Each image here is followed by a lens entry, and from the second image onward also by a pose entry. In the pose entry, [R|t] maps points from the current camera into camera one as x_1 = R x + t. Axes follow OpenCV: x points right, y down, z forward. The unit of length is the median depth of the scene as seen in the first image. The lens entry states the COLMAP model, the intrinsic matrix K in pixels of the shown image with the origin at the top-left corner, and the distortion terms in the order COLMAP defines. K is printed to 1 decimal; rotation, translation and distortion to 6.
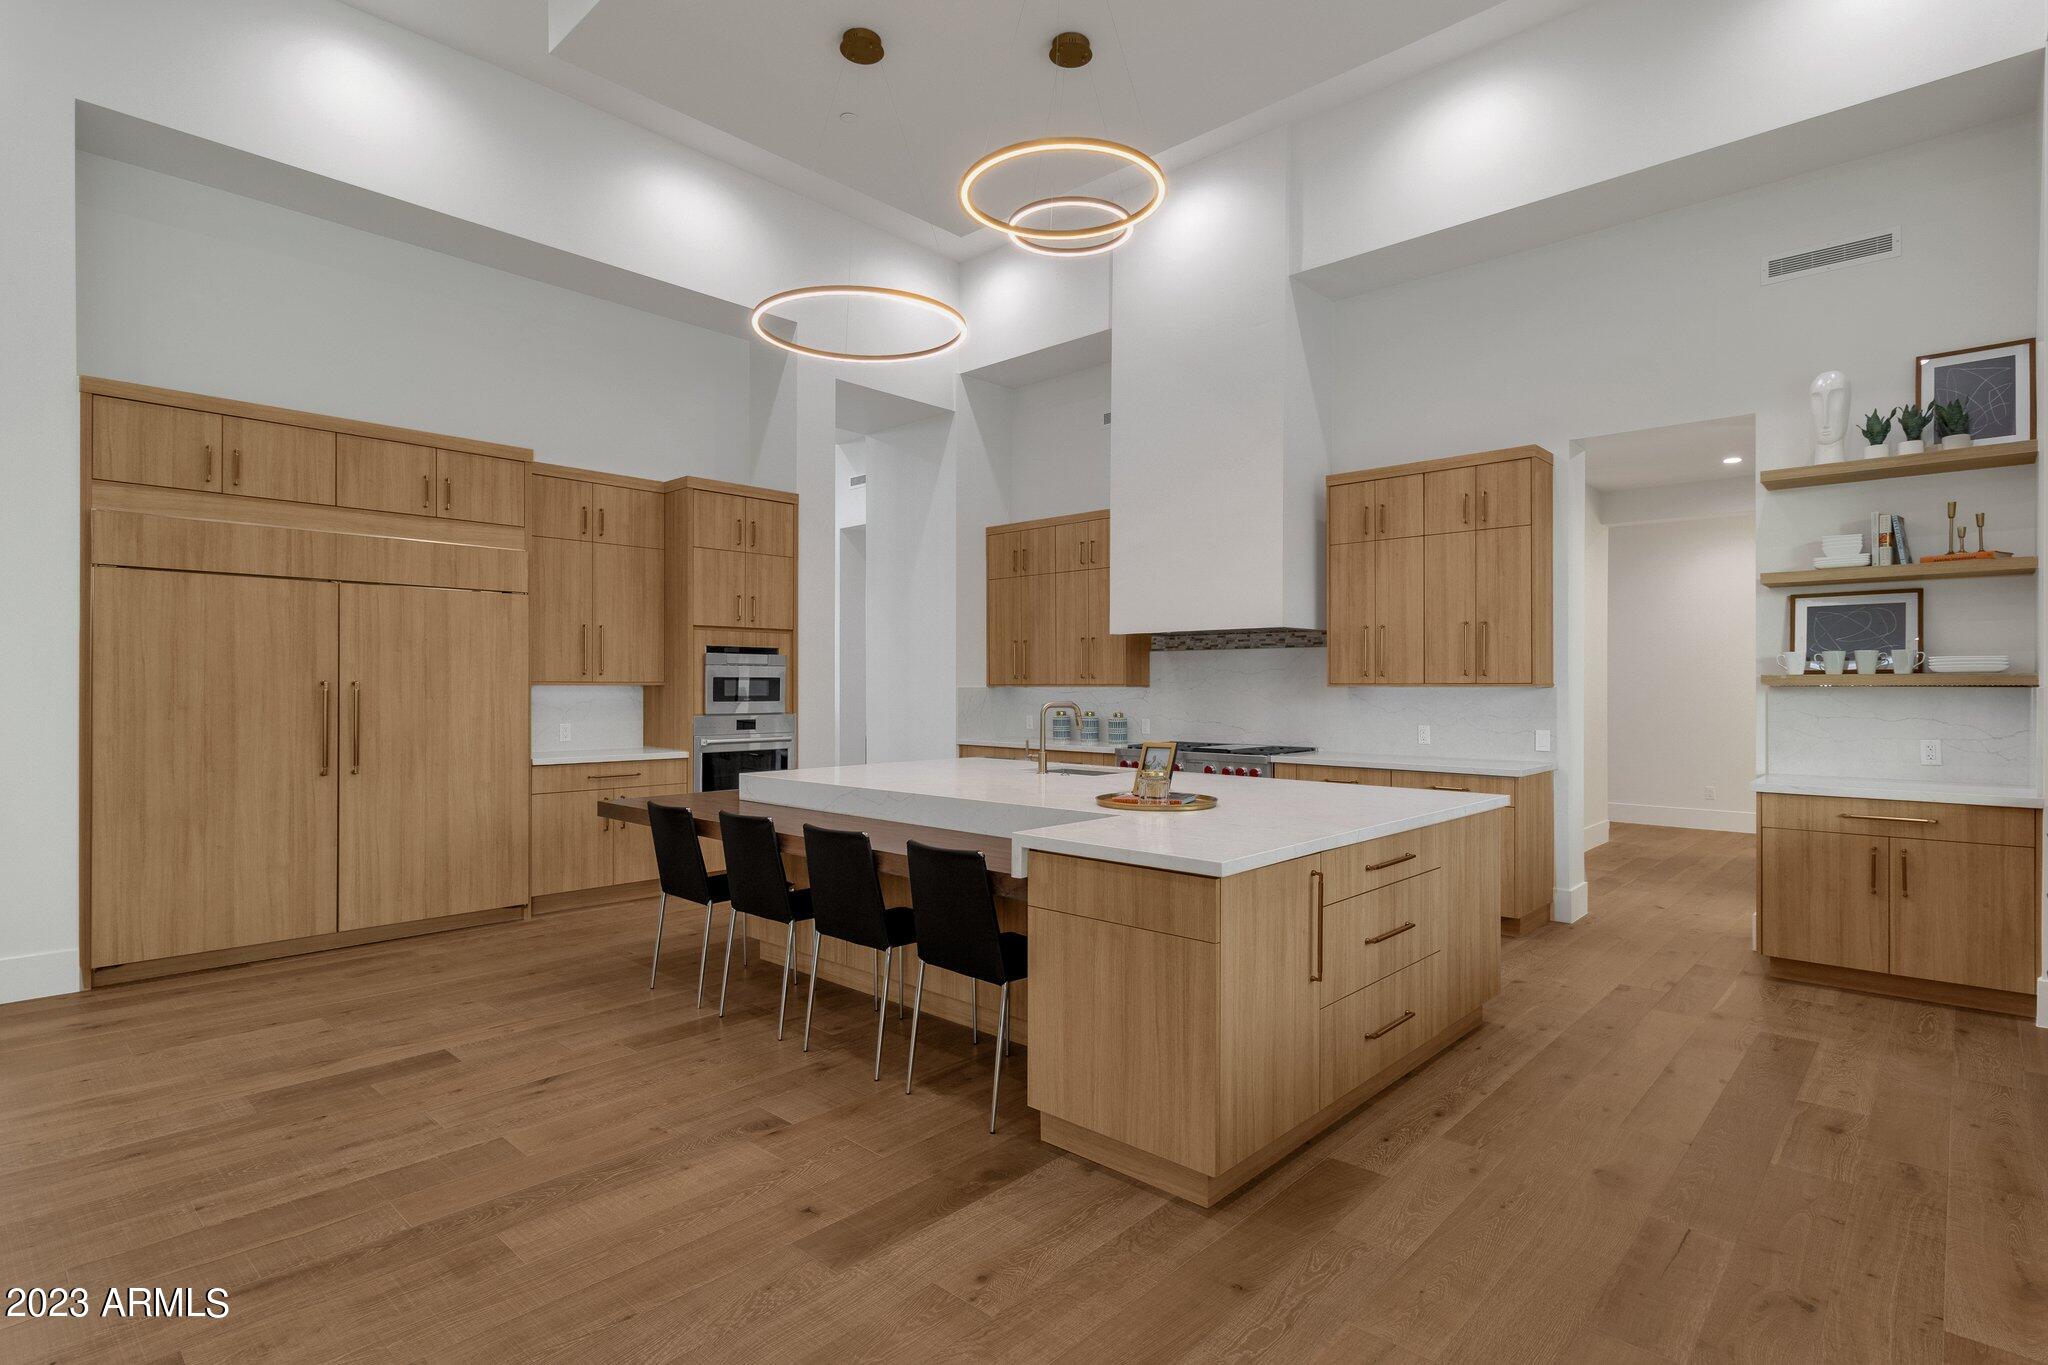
lens RADIAL K [[1013.9, 0, 1049.7], [0, 1013.9, 685.5], [0, 0, 1]] dist [-0.000747, -0.000024]
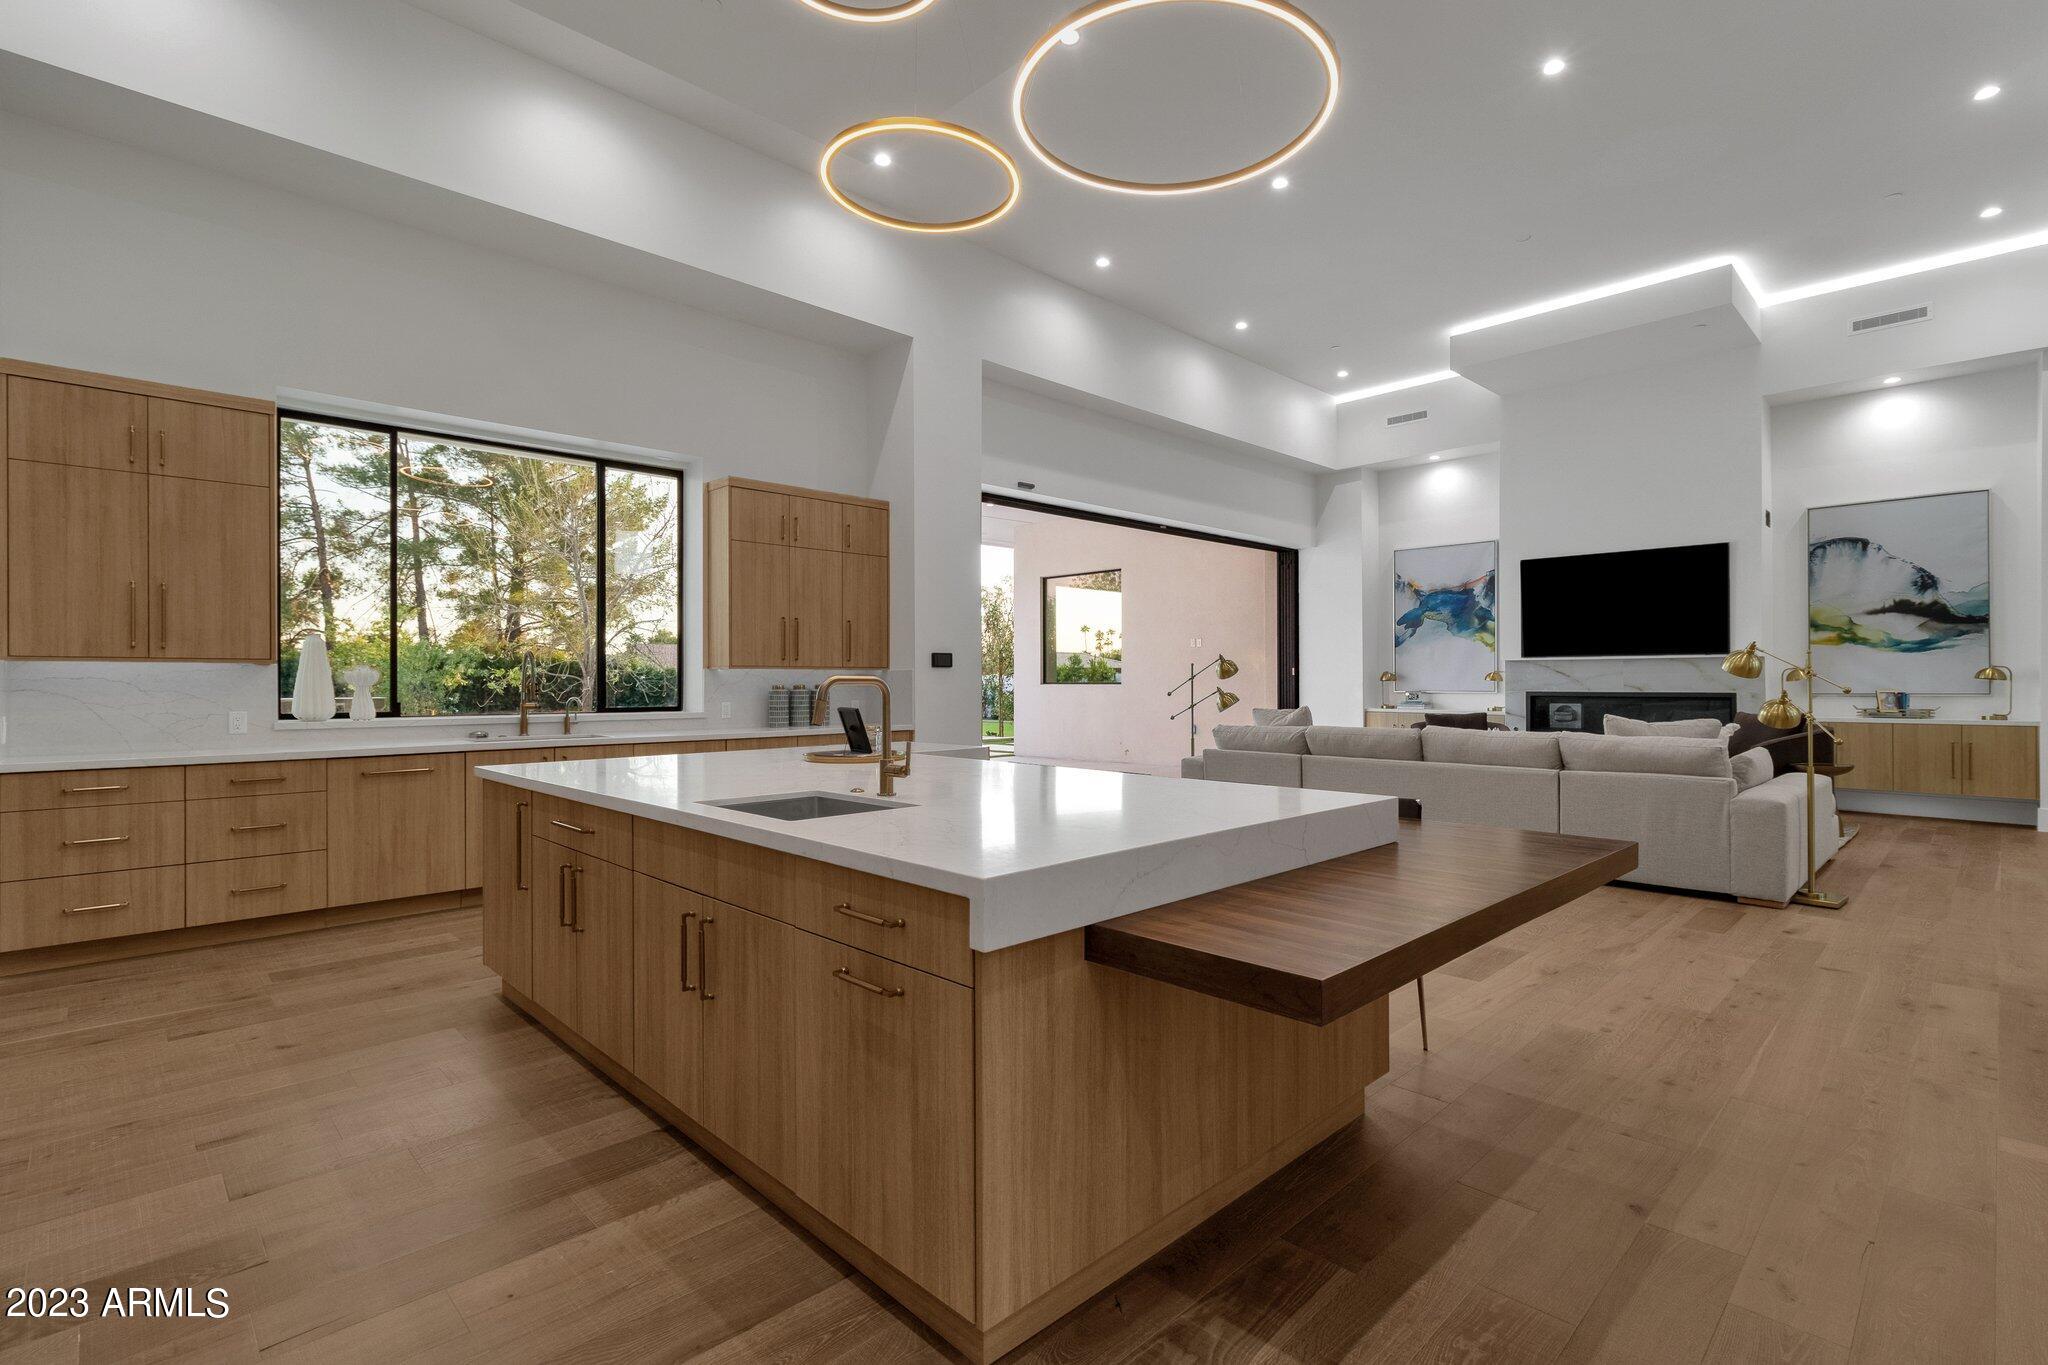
lens RADIAL K [[949.8, 0, 1044.4], [0, 949.8, 681.8], [0, 0, 1]] dist [0.003991, 0.000404]
pose [[-0.998847, 0.001297, 0.047984, -0.104358], [0.001172, 0.999996, -0.002637, 0.018153], [-0.047987, -0.002578, -0.998845, 1.286929]]
